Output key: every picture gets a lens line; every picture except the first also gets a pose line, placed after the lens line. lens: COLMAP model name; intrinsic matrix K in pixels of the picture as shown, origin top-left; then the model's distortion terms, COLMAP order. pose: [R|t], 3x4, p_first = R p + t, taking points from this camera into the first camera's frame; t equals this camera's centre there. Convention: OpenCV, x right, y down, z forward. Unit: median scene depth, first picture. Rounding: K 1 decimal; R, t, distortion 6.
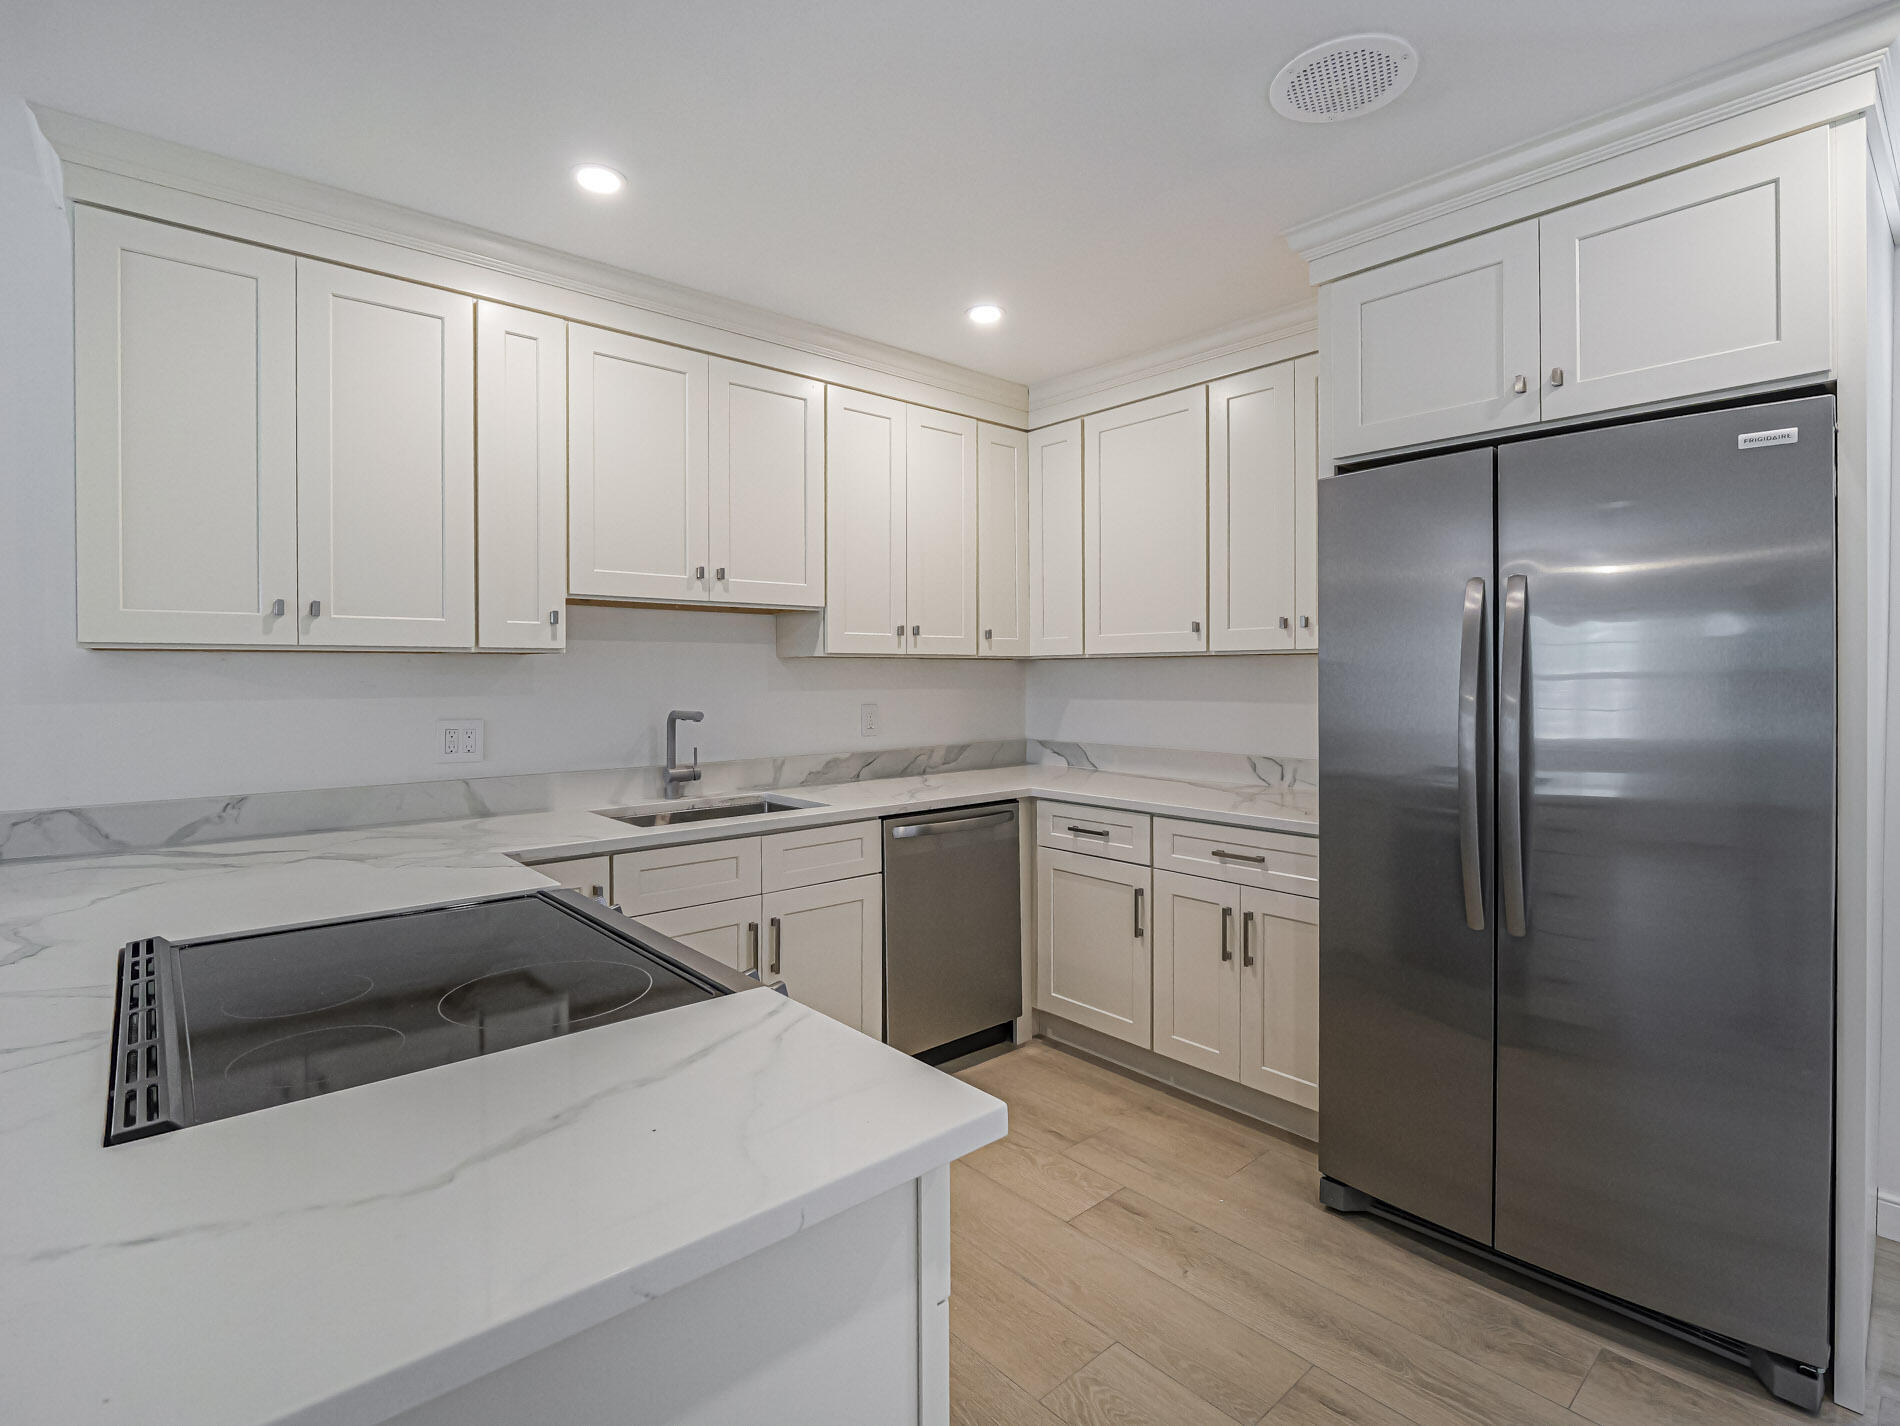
lens RADIAL K [[922.1, 0, 936.2], [0, 922.1, 686.0], [0, 0, 1]] dist [-0.015760, -0.000404]
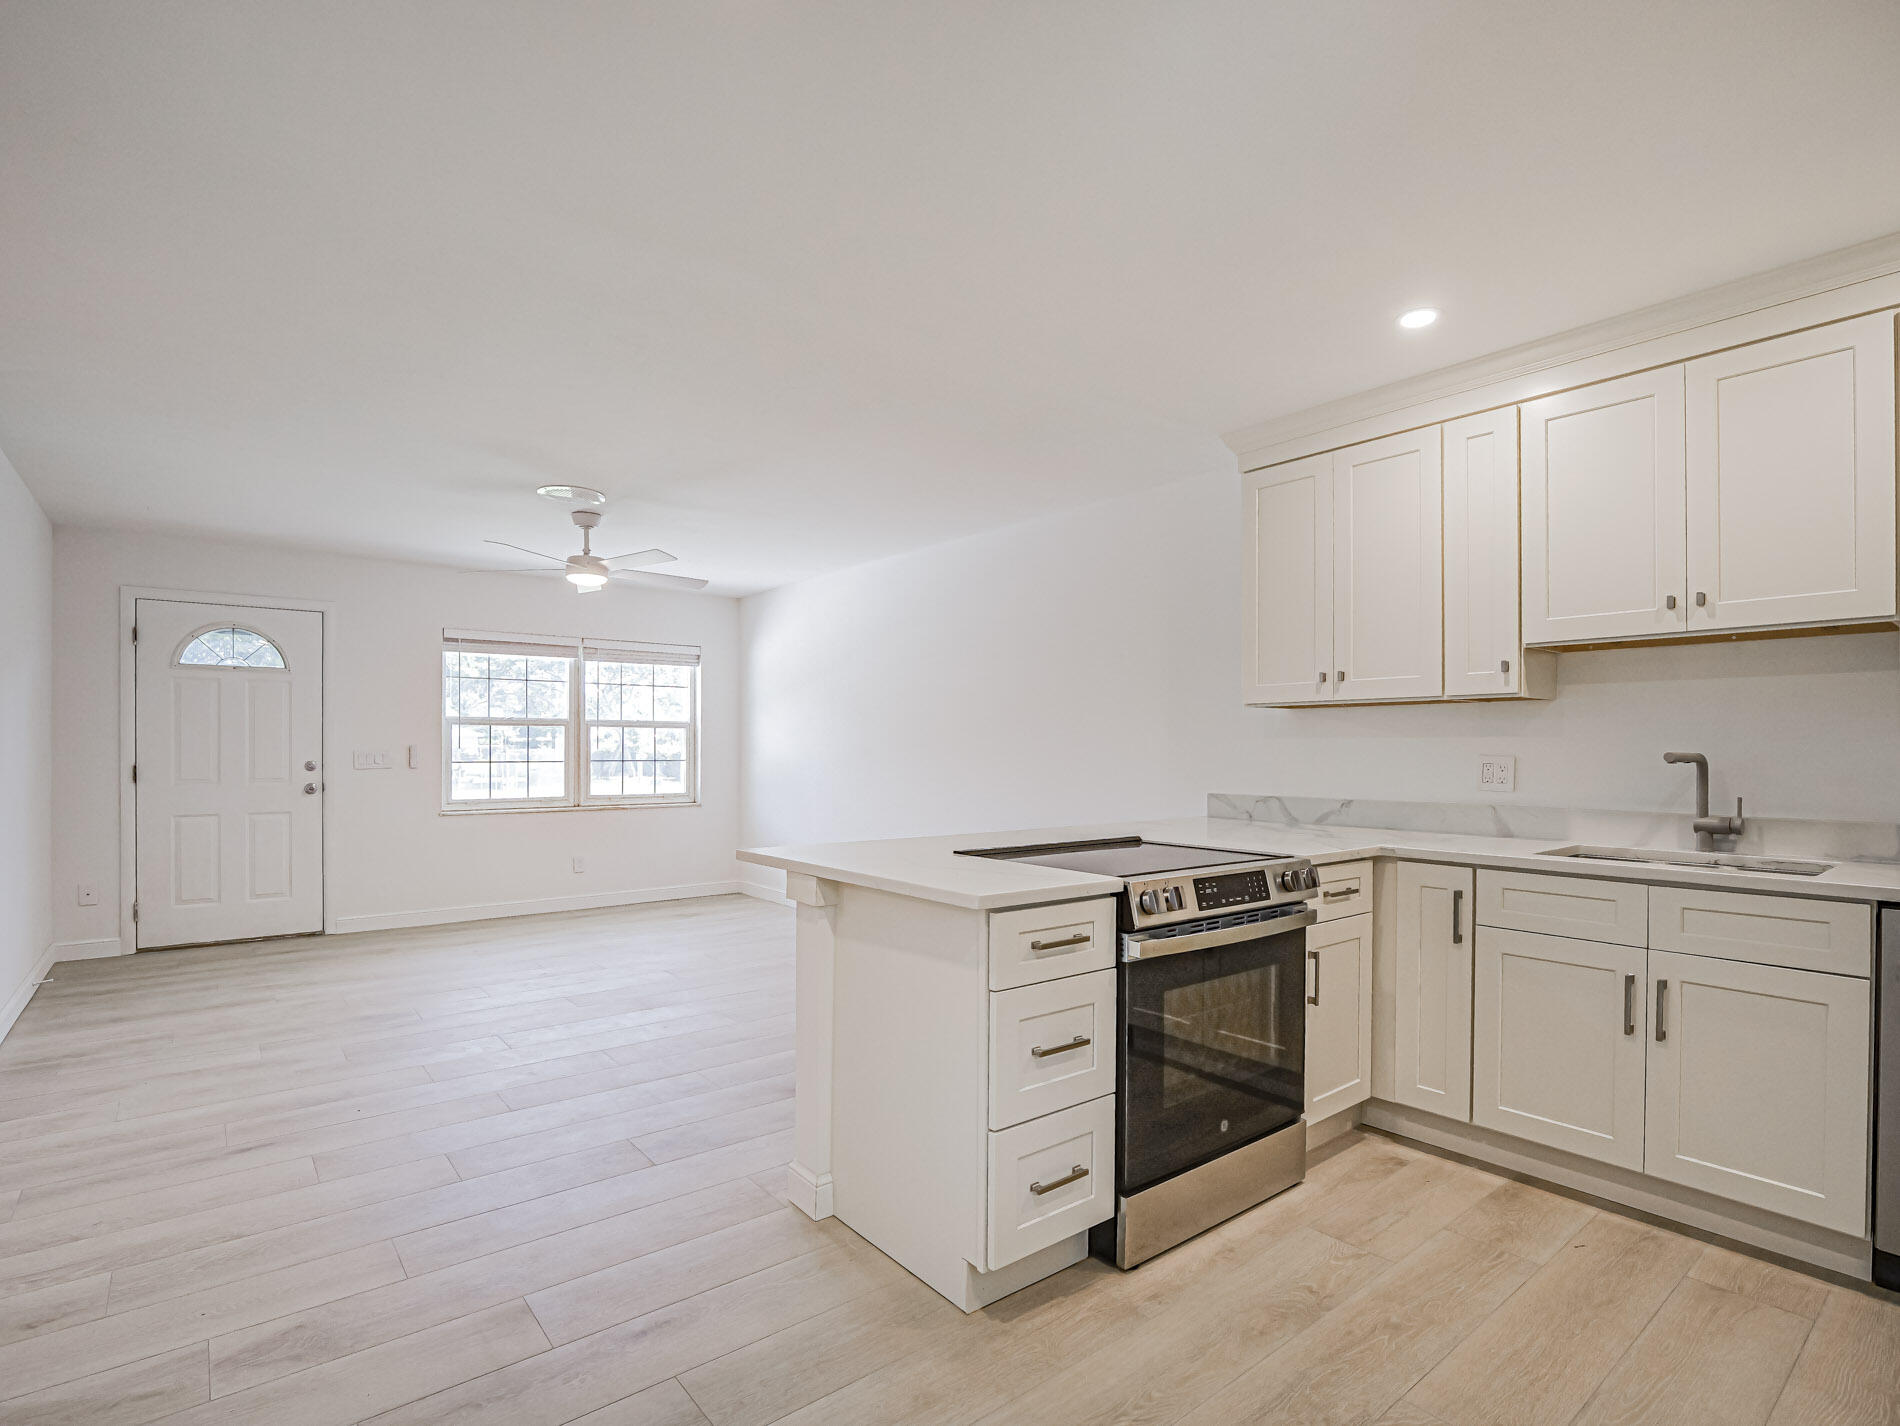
lens RADIAL K [[948.3, 0, 953.1], [0, 948.3, 748.2], [0, 0, 1]] dist [-0.013445, 0.000056]
pose [[-0.035937, 0.003462, -0.999348, 0.687139], [-0.014986, 0.999880, 0.004003, 0.029491], [0.999242, 0.015120, -0.035881, 0.303223]]
